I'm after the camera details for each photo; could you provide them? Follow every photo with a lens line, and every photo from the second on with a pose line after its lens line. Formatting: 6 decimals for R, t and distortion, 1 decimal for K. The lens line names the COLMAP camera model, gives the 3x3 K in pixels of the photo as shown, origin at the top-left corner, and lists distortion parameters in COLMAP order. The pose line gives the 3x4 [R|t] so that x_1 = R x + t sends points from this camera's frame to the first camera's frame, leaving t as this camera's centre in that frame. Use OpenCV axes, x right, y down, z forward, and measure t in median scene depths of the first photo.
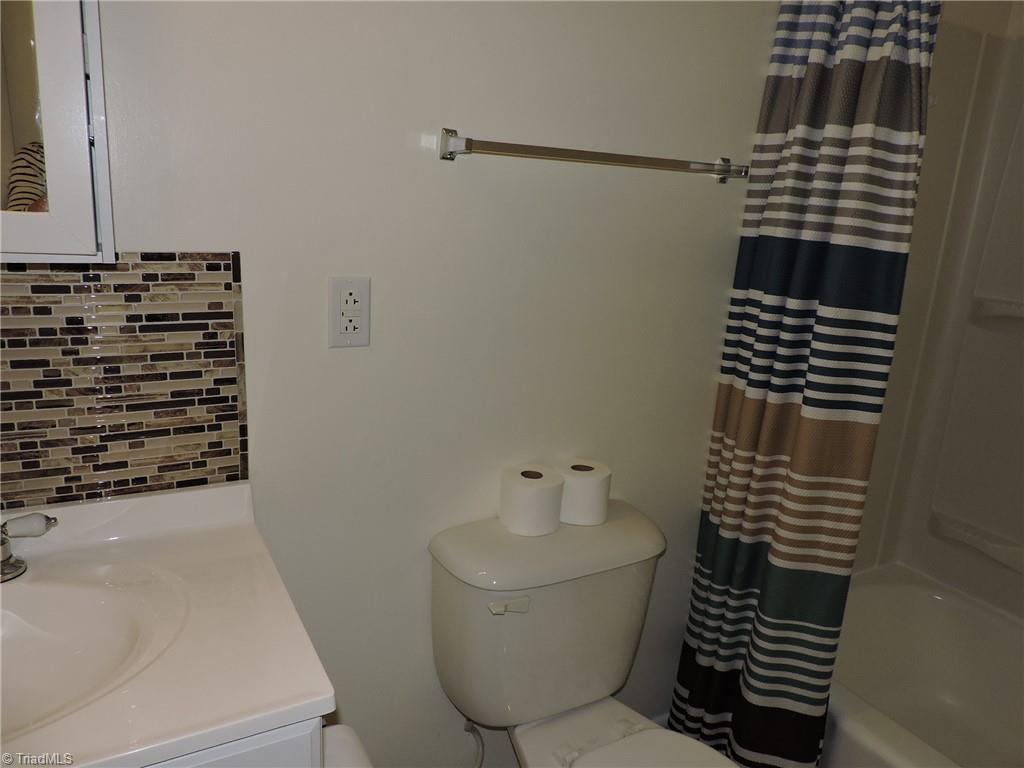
lens RADIAL K [[735.7, 0, 512.0], [0, 735.7, 384.0], [0, 0, 1]] dist [-0.012362, 0.001371]
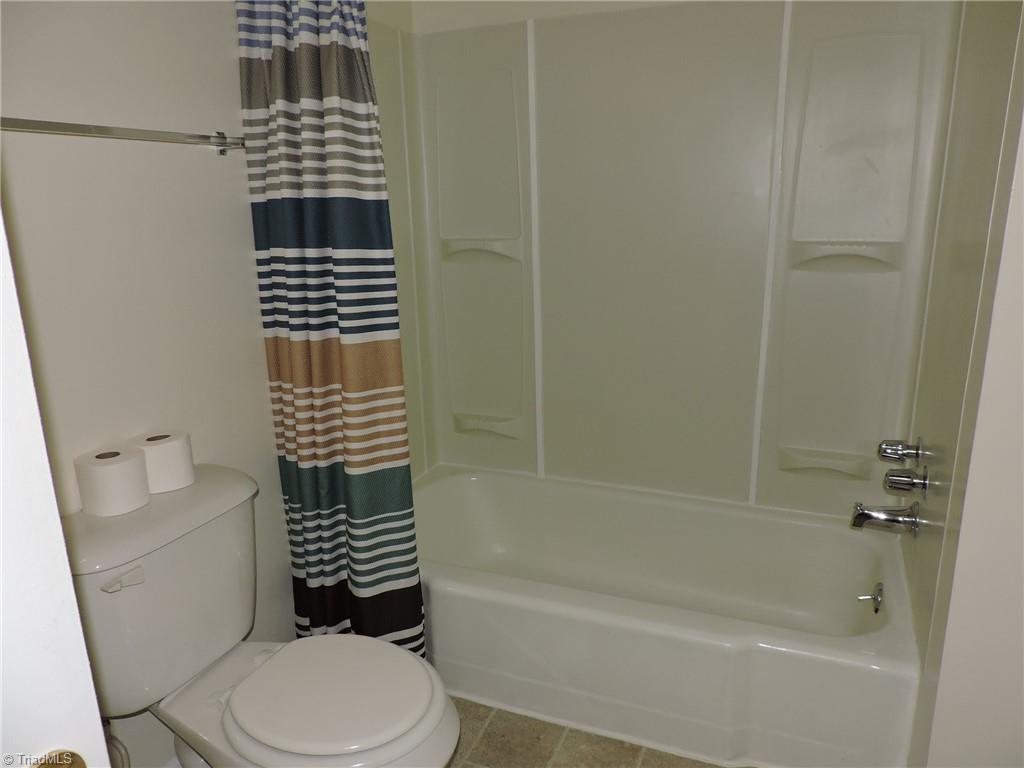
lens RADIAL K [[722.2, 0, 512.0], [0, 722.2, 384.0], [0, 0, 1]] dist [-0.007447, -0.001023]
pose [[0.782748, -0.237182, 0.575369, -0.105513], [0.229111, 0.969421, 0.087931, 0.086310], [-0.578630, 0.062995, 0.813153, -0.148856]]
